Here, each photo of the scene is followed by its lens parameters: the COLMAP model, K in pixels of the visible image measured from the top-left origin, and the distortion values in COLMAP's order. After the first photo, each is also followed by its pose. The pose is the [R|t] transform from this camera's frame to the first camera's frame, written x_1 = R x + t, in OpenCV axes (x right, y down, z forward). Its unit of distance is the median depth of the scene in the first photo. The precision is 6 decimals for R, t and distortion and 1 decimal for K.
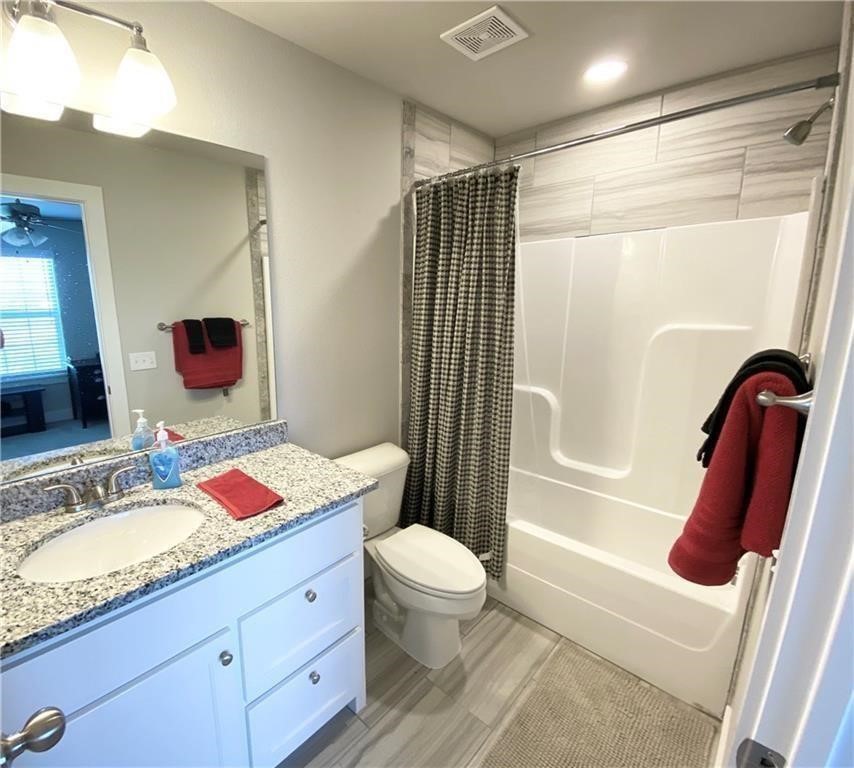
lens RADIAL K [[407.2, 0, 366.9], [0, 407.2, 382.8], [0, 0, 1]] dist [0.001594, -0.015004]
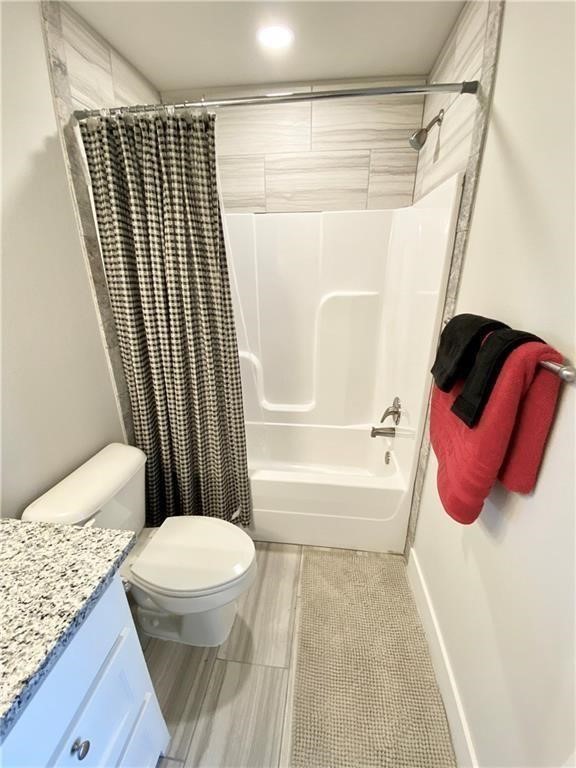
lens RADIAL K [[307.7, 0, 290.9], [0, 307.7, 385.9], [0, 0, 1]] dist [0.021779, -0.020472]
pose [[0.774701, -0.213422, 0.595222, -0.020951], [0.117968, 0.973574, 0.195544, -0.059285], [-0.621226, -0.081271, 0.779406, 0.280570]]
